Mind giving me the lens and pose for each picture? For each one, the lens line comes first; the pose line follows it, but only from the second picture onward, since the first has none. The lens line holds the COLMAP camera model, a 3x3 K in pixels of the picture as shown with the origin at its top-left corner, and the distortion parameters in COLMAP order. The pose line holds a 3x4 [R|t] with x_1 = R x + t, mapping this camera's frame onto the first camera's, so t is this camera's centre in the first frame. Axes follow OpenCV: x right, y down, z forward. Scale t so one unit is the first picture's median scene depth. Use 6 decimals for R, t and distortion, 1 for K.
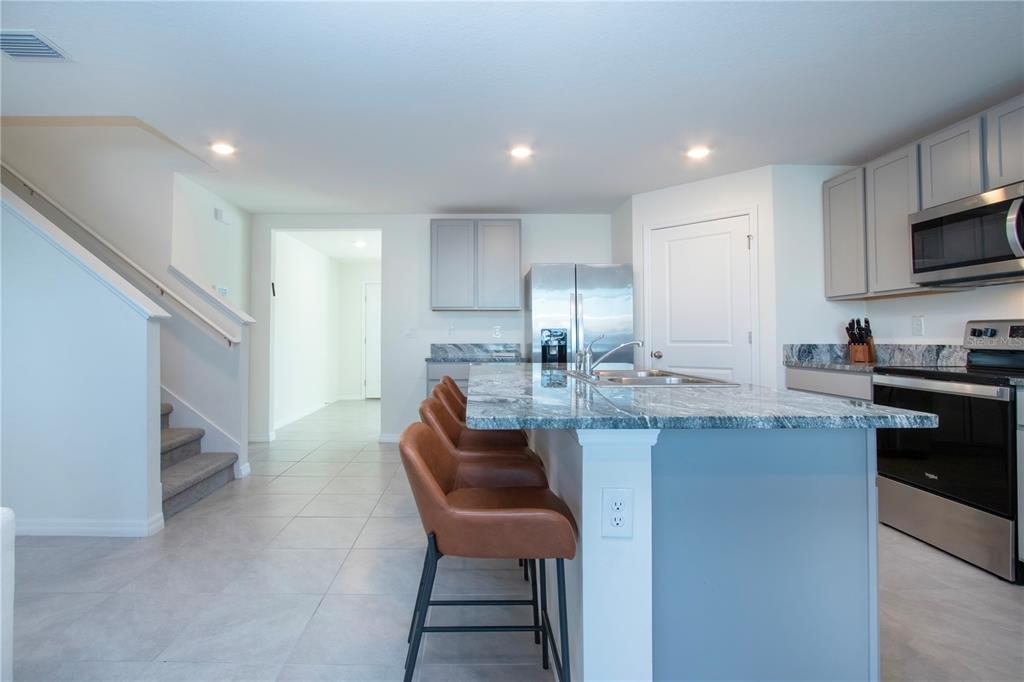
lens RADIAL K [[478.6, 0, 472.3], [0, 478.6, 317.7], [0, 0, 1]] dist [-0.013377, -0.000437]
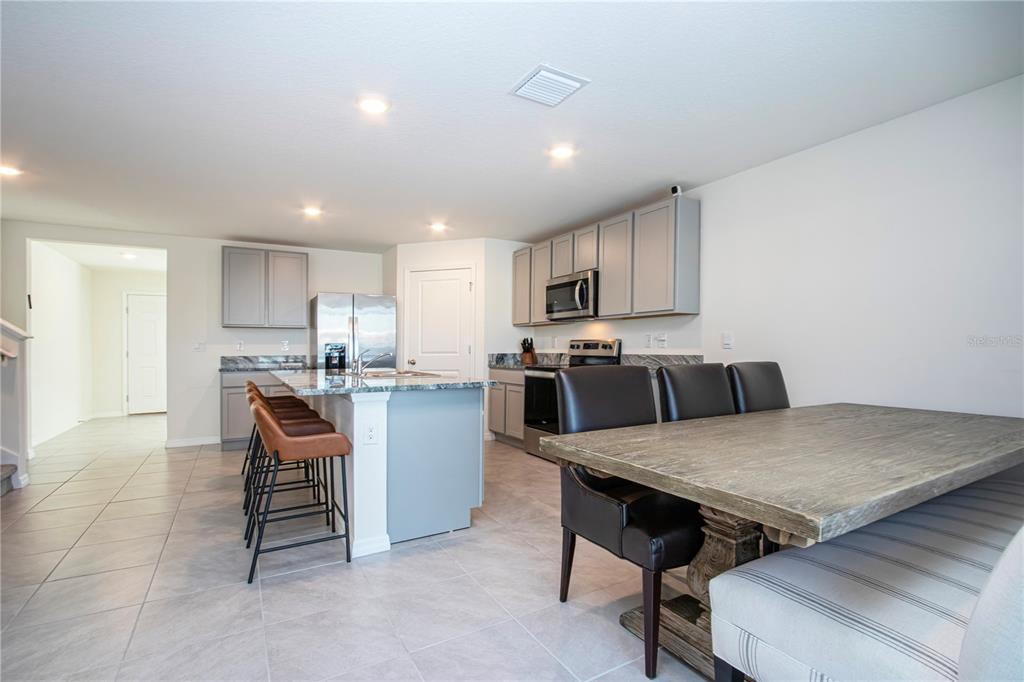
lens RADIAL K [[478.6, 0, 507.4], [0, 478.6, 336.3], [0, 0, 1]] dist [-0.013377, -0.000437]
pose [[0.865613, 0.007708, 0.500655, -0.083455], [-0.015397, 0.999818, 0.011228, -0.020311], [-0.500478, -0.017428, 0.865574, -0.398793]]
